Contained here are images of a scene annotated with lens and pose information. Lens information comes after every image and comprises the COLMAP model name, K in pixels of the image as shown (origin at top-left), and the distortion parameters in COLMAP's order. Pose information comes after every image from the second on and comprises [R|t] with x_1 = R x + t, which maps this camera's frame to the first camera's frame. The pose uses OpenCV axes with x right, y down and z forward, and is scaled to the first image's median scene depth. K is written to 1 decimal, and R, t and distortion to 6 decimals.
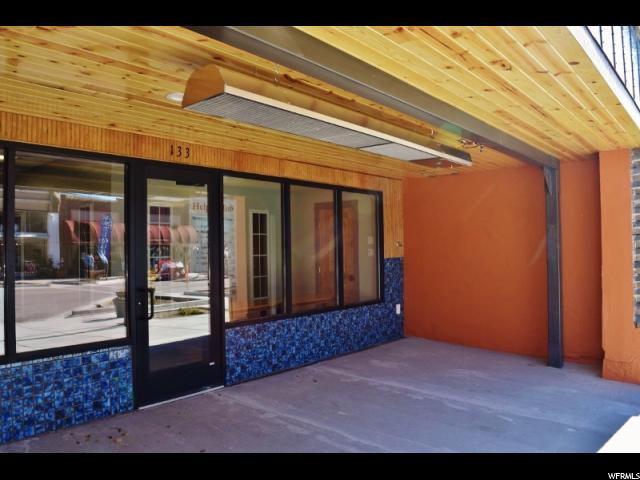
lens RADIAL K [[508.2, 0, 322.2], [0, 508.2, 238.0], [0, 0, 1]] dist [-0.086559, 0.017670]
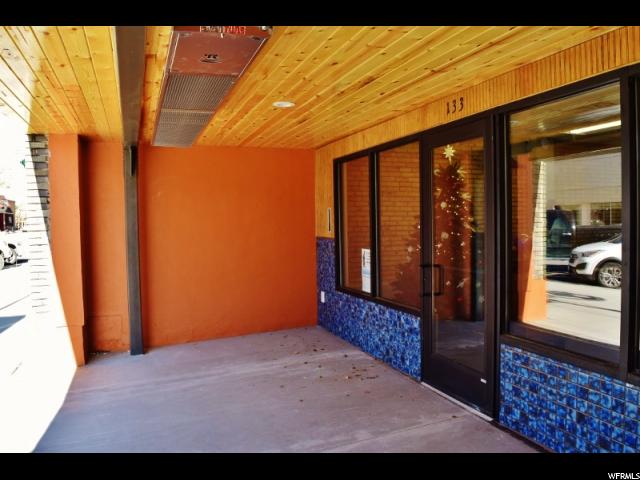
lens RADIAL K [[508.2, 0, 323.6], [0, 508.2, 238.7], [0, 0, 1]] dist [-0.086559, 0.017670]
pose [[-0.503055, 0.047858, -0.862928, 0.493601], [0.037181, 0.998740, 0.033715, 0.008055], [0.863454, -0.015124, -0.504200, 1.109618]]
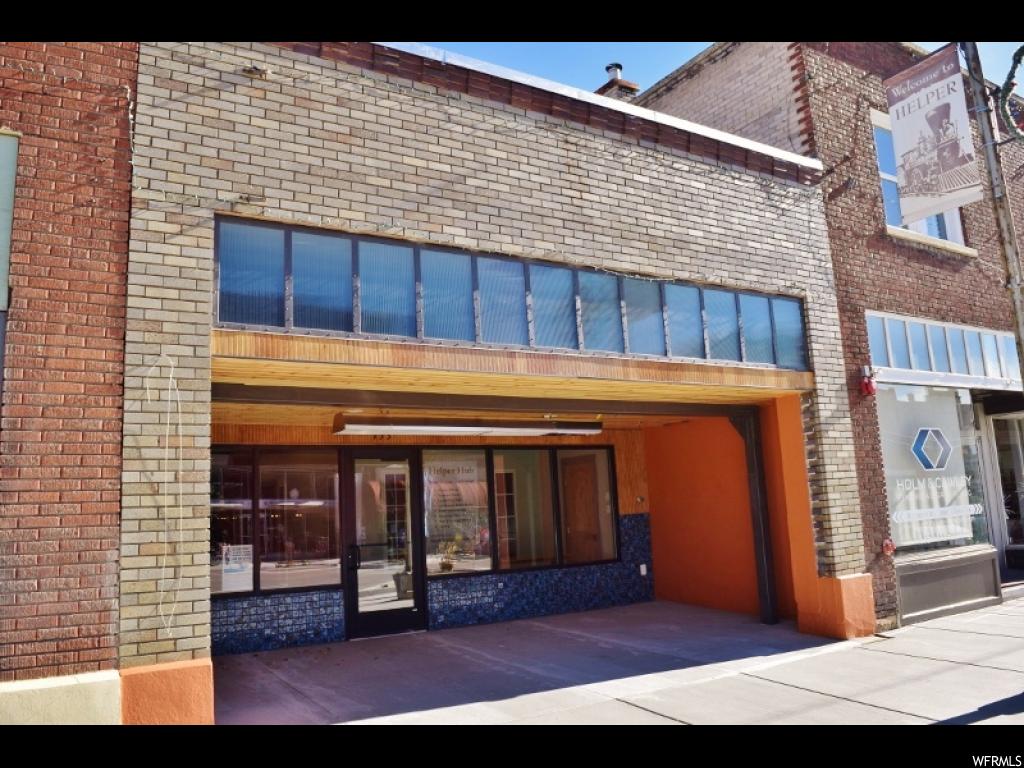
lens RADIAL K [[813.1, 0, 513.4], [0, 813.1, 383.4], [0, 0, 1]] dist [-0.086559, 0.017670]
pose [[0.944837, -0.089035, -0.315208, 0.615821], [0.047302, 0.989348, -0.137670, -0.006791], [0.324107, 0.115165, 0.938984, -0.736353]]
